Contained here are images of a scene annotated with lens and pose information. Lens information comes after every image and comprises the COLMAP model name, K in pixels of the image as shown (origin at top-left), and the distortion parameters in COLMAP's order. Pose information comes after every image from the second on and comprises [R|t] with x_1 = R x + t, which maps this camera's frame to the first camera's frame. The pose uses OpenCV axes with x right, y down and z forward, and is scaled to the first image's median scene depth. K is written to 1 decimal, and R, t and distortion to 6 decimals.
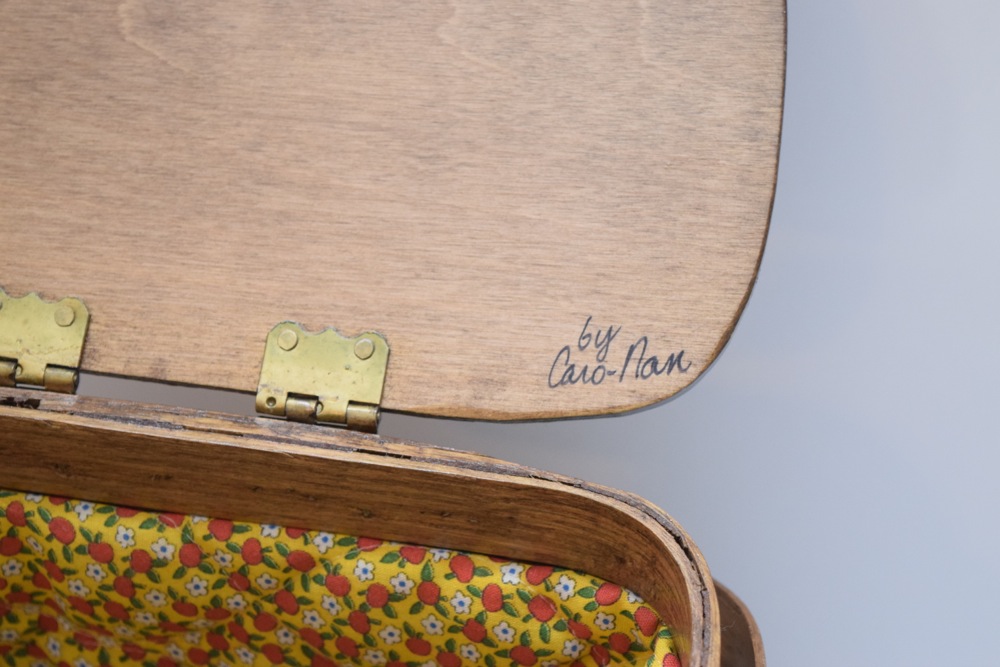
lens RADIAL K [[2258.8, 0, 524.3], [0, 2258.8, 327.6], [0, 0, 1]] dist [0.057714, 0.000000]
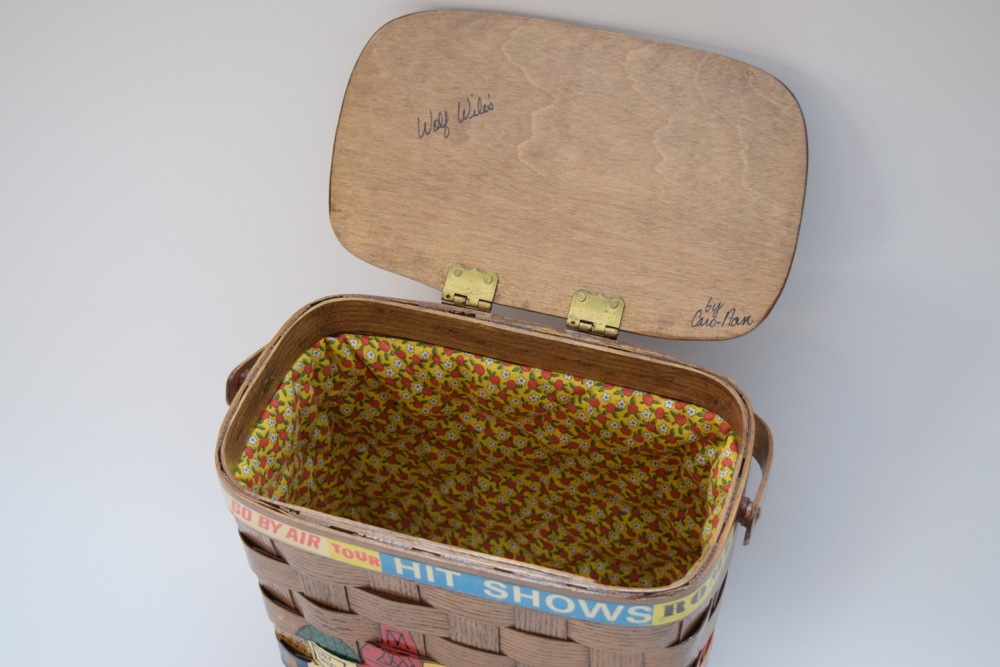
lens RADIAL K [[1568.0, 0, 502.7], [0, 1568.0, 326.8], [0, 0, 1]] dist [-0.074579, 0.000000]
pose [[0.992608, 0.080586, -0.090745, -0.035069], [-0.074657, 0.994960, 0.066941, -0.066136], [0.095682, -0.059672, 0.993622, -0.622164]]
